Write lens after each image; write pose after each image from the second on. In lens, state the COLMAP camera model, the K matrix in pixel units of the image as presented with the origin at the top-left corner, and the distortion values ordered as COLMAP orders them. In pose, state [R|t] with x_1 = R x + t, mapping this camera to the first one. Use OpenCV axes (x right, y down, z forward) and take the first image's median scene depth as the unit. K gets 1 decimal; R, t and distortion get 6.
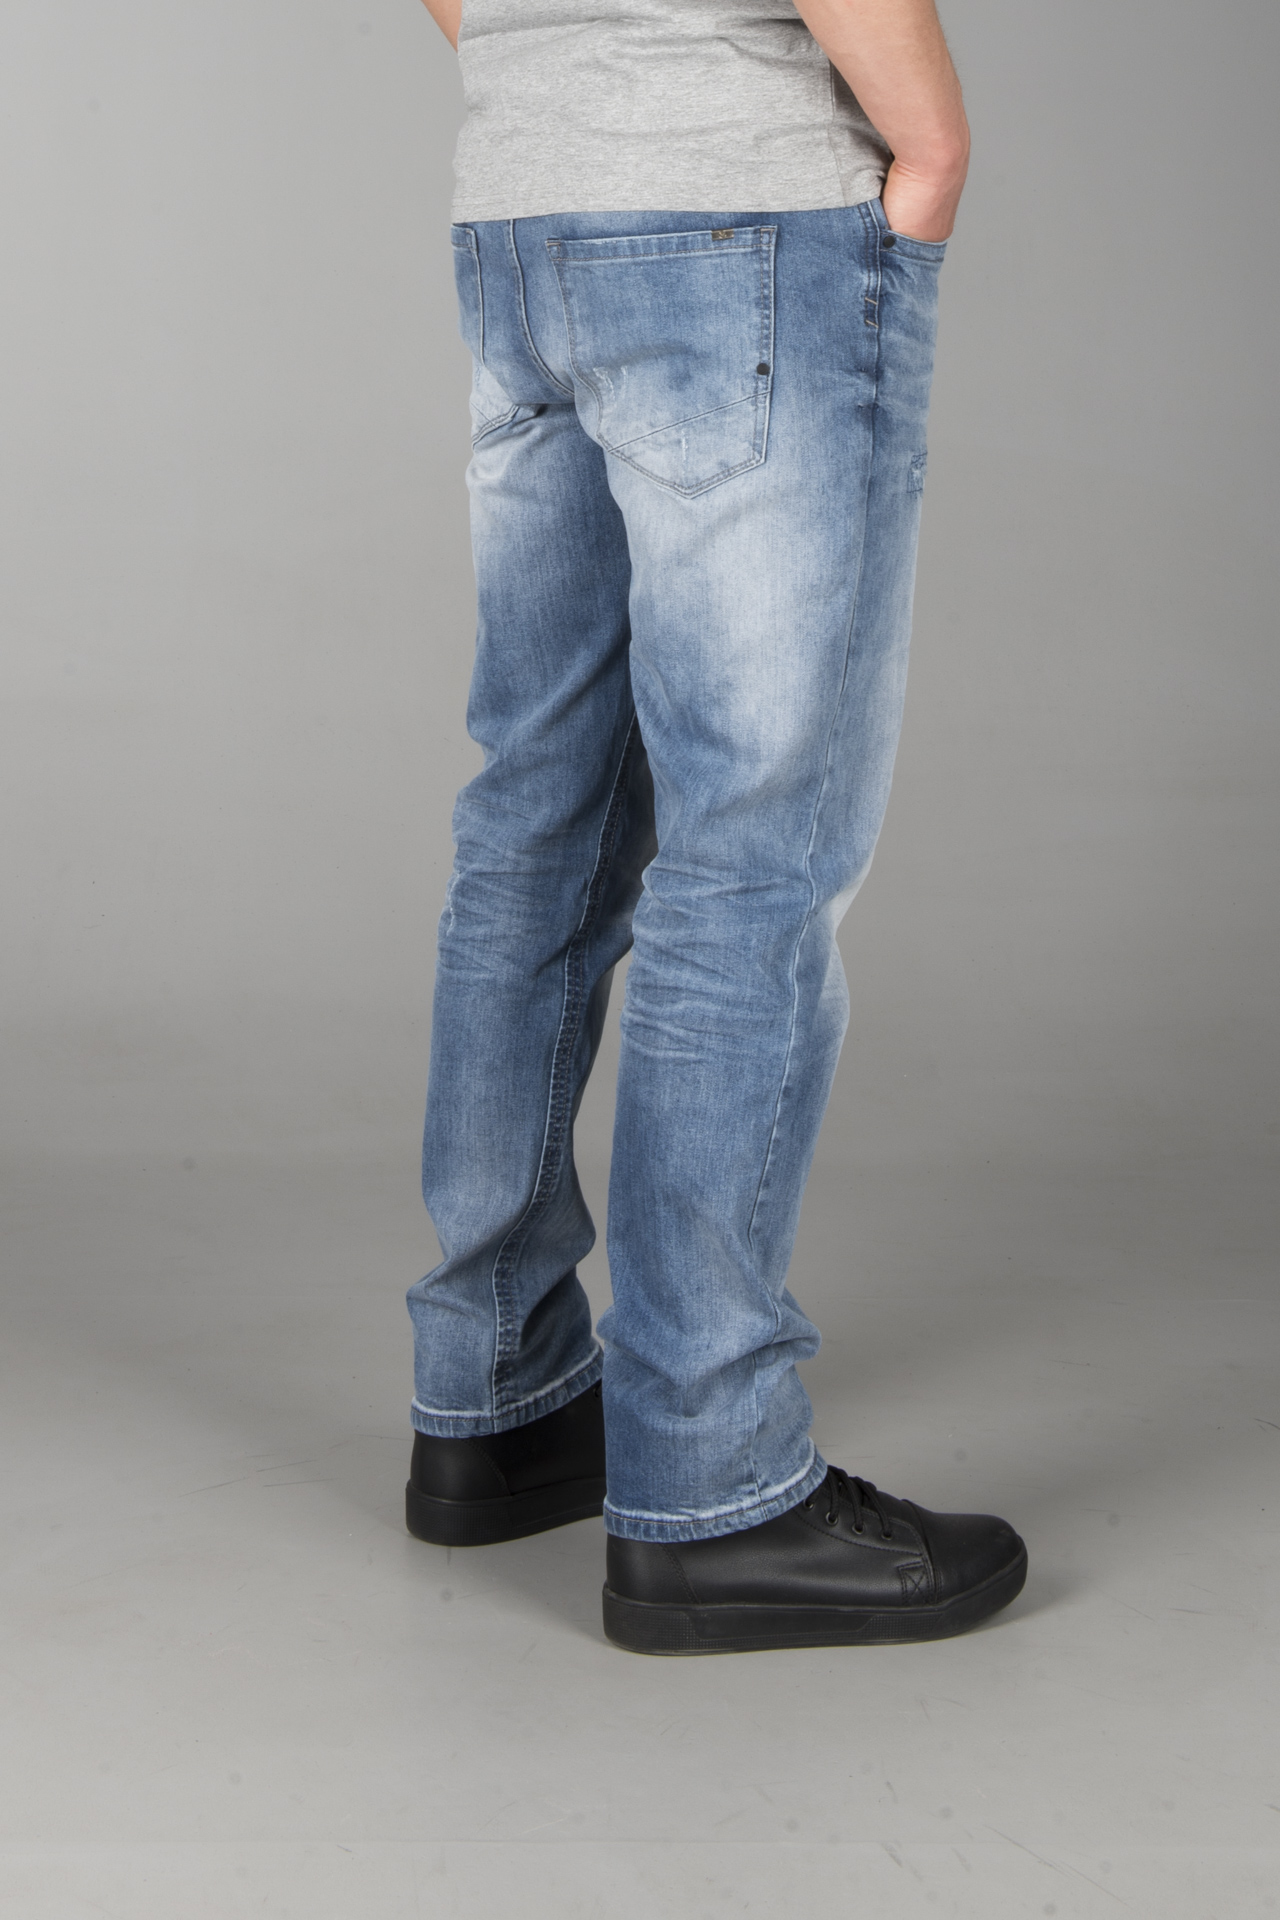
lens RADIAL K [[2292.3, 0, 640.0], [0, 2292.3, 960.0], [0, 0, 1]] dist [0.003290, 0.014833]
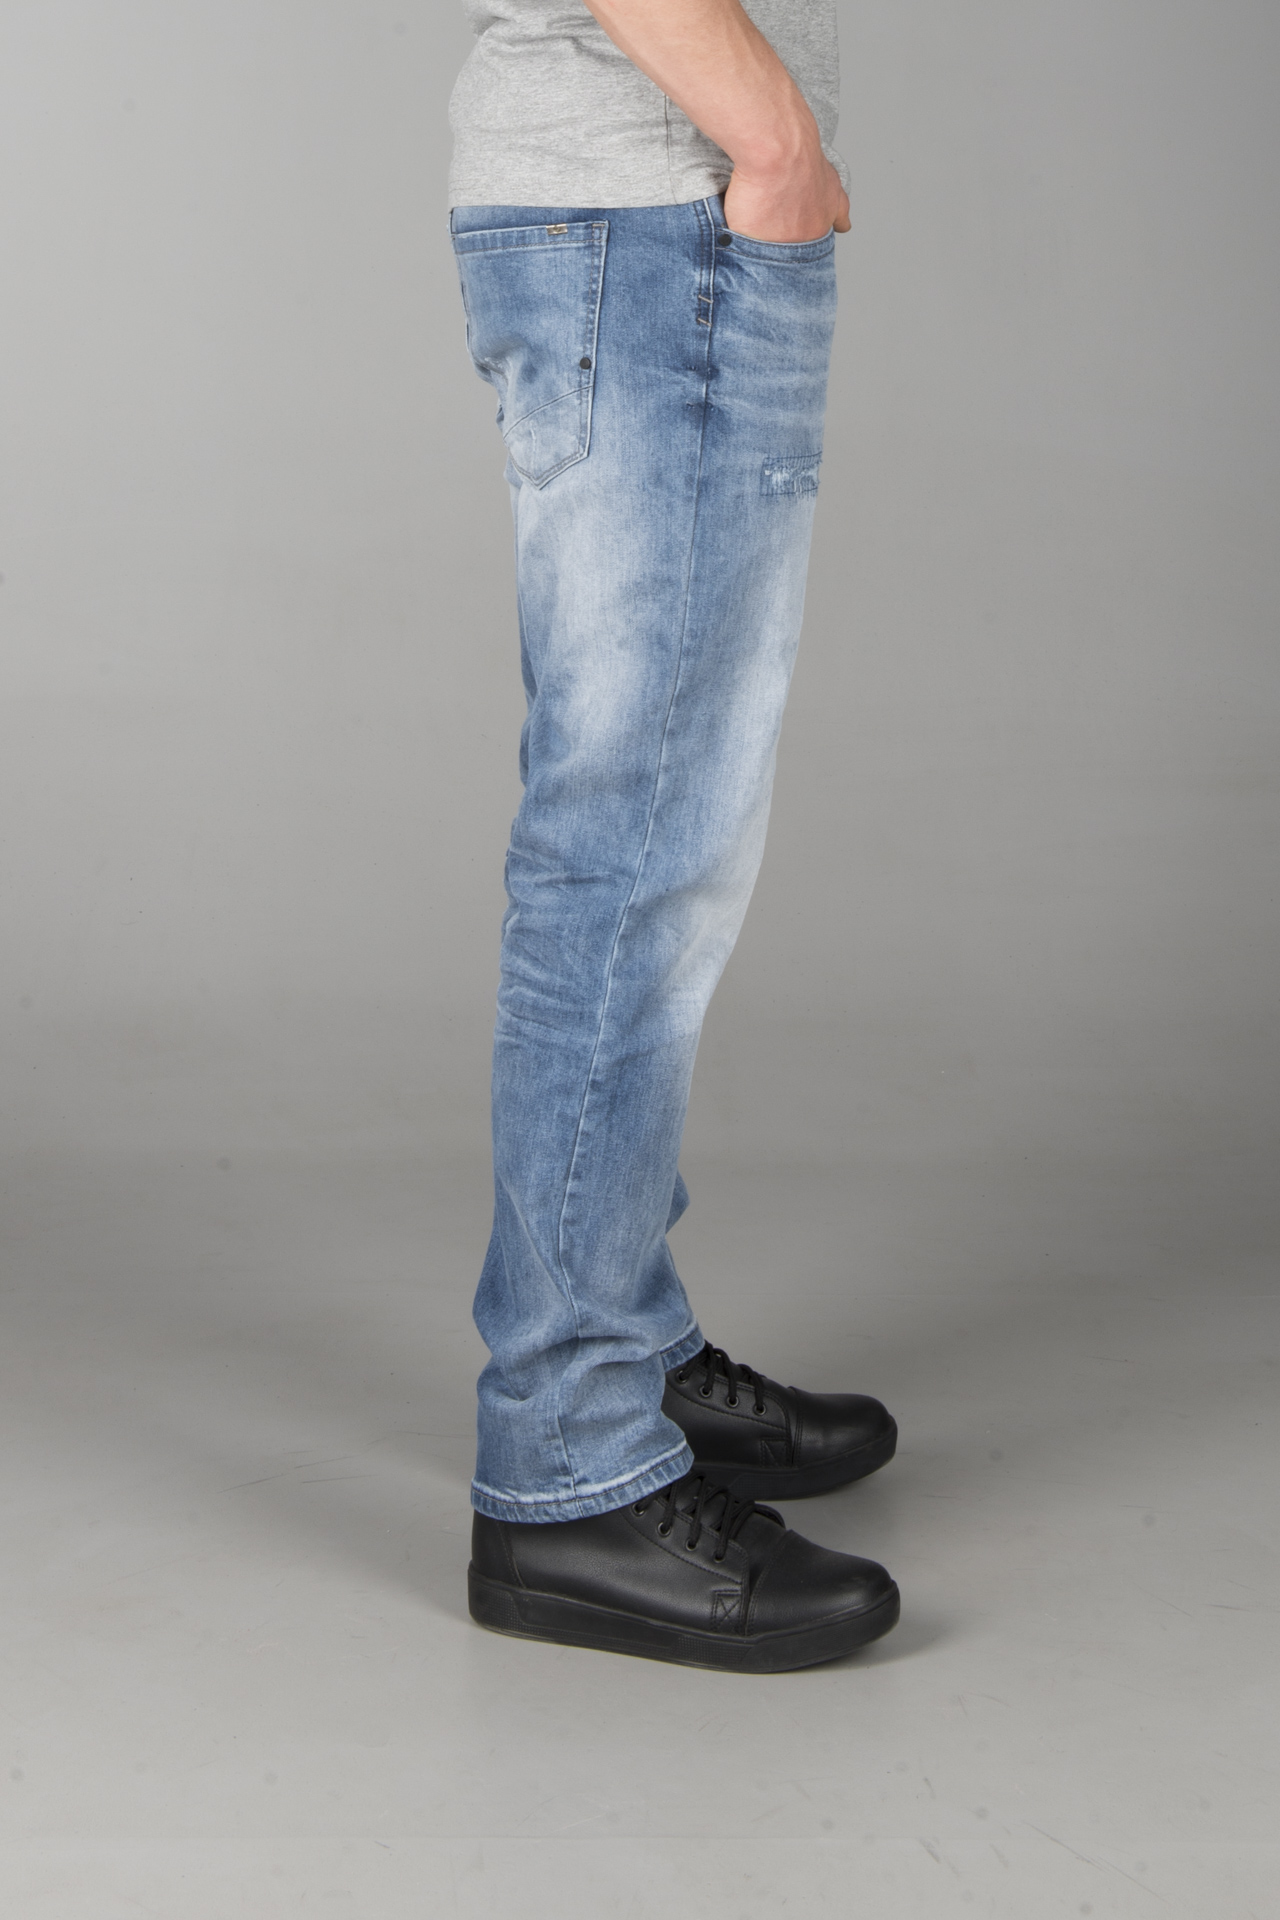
lens RADIAL K [[2338.5, 0, 640.0], [0, 2338.5, 960.0], [0, 0, 1]] dist [0.010467, 0.018033]
pose [[0.943639, 0.112511, -0.311266, 0.421818], [-0.116840, 0.993139, 0.004768, -0.004488], [0.309667, 0.031869, 0.950311, 0.036584]]
